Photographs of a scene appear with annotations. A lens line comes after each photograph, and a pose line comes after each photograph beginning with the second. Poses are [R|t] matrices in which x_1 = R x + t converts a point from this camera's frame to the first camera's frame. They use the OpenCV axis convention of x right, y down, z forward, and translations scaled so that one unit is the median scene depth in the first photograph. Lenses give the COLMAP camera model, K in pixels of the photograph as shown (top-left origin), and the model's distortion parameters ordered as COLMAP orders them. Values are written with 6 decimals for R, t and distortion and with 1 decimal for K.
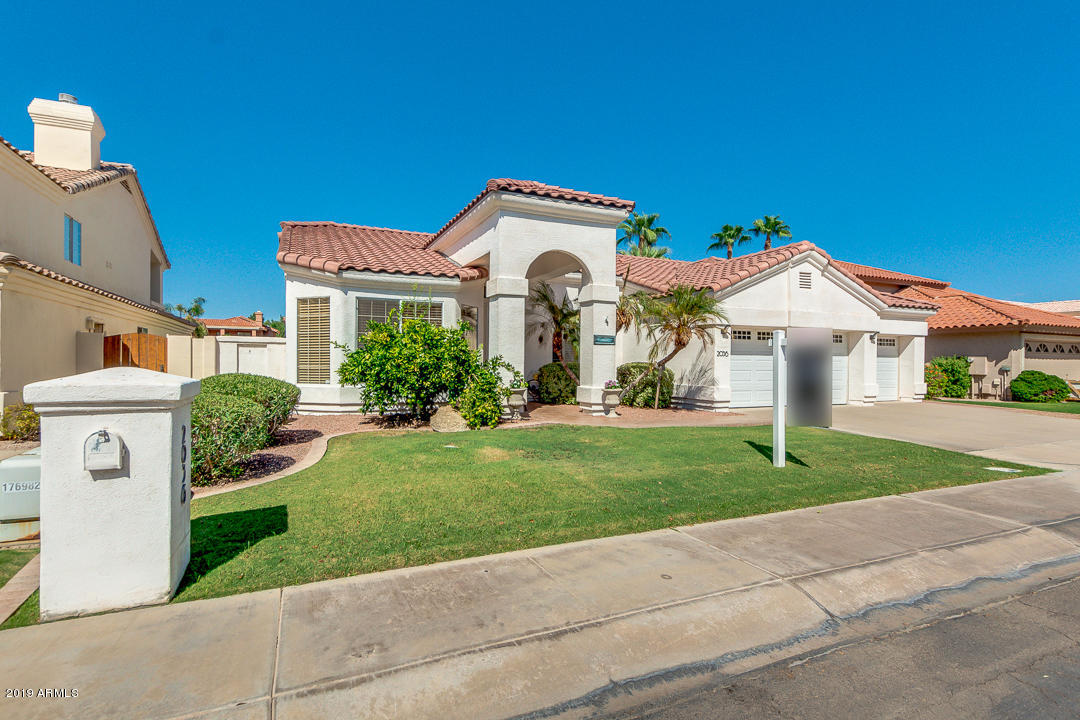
lens RADIAL K [[526.5, 0, 541.5], [0, 526.5, 368.9], [0, 0, 1]] dist [0.011407, 0.000522]
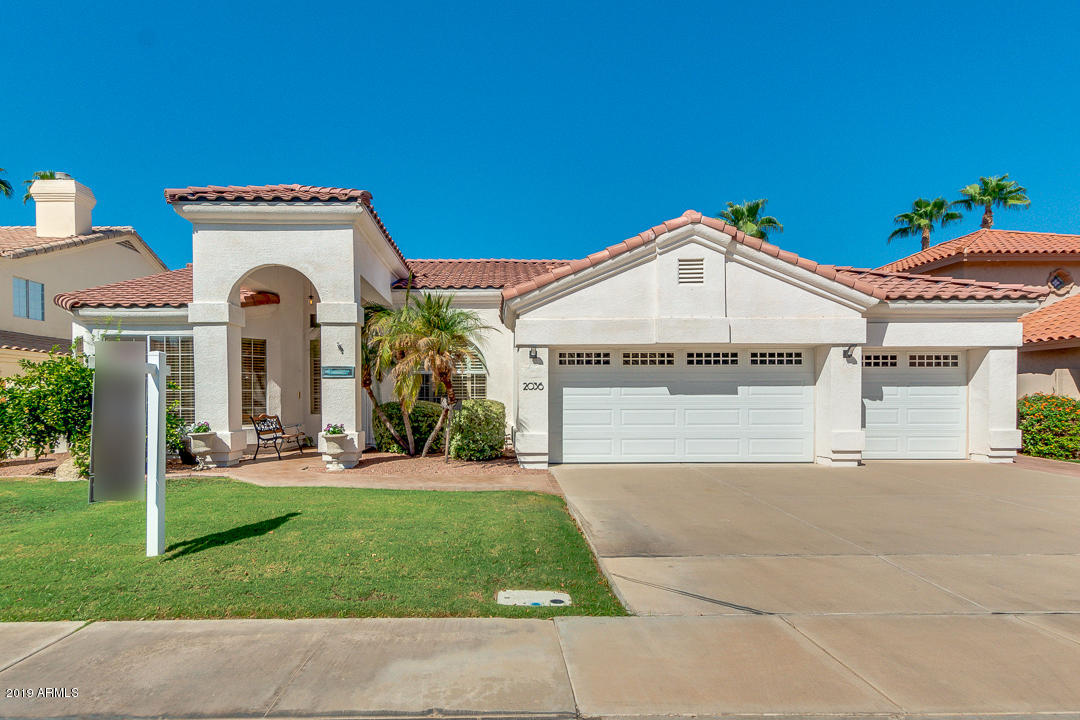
lens RADIAL K [[598.2, 0, 506.2], [0, 598.2, 402.3], [0, 0, 1]] dist [0.007739, -0.000400]
pose [[0.918741, -0.011734, -0.394686, 0.537433], [0.006161, 0.999863, -0.015386, 0.003944], [0.394812, 0.011704, 0.918687, 0.217094]]
